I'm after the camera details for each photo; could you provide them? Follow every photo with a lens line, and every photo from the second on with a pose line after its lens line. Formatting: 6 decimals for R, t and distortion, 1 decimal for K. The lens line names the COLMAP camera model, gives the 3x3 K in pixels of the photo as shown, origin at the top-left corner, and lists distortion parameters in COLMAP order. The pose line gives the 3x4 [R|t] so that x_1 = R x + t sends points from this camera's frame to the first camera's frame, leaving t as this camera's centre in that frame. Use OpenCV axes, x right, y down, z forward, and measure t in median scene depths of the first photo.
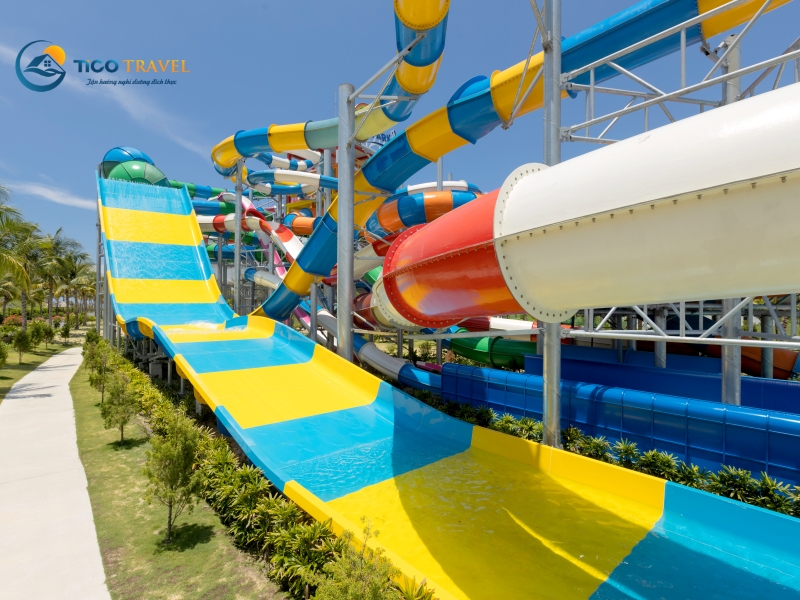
lens RADIAL K [[544.2, 0, 399.4], [0, 544.2, 303.9], [0, 0, 1]] dist [0.007727, 0.003744]
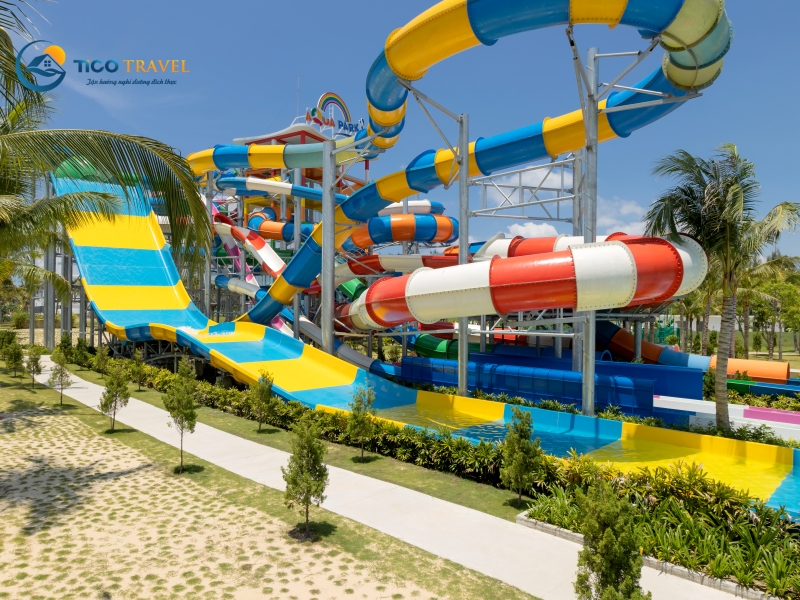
lens RADIAL K [[544.2, 0, 399.4], [0, 544.2, 303.9], [0, 0, 1]] dist [0.007727, 0.003744]
pose [[0.998382, 0.000862, 0.056862, -0.005721], [-0.000253, 0.999943, -0.010701, -0.006491], [-0.056868, 0.010669, 0.998325, -0.312405]]
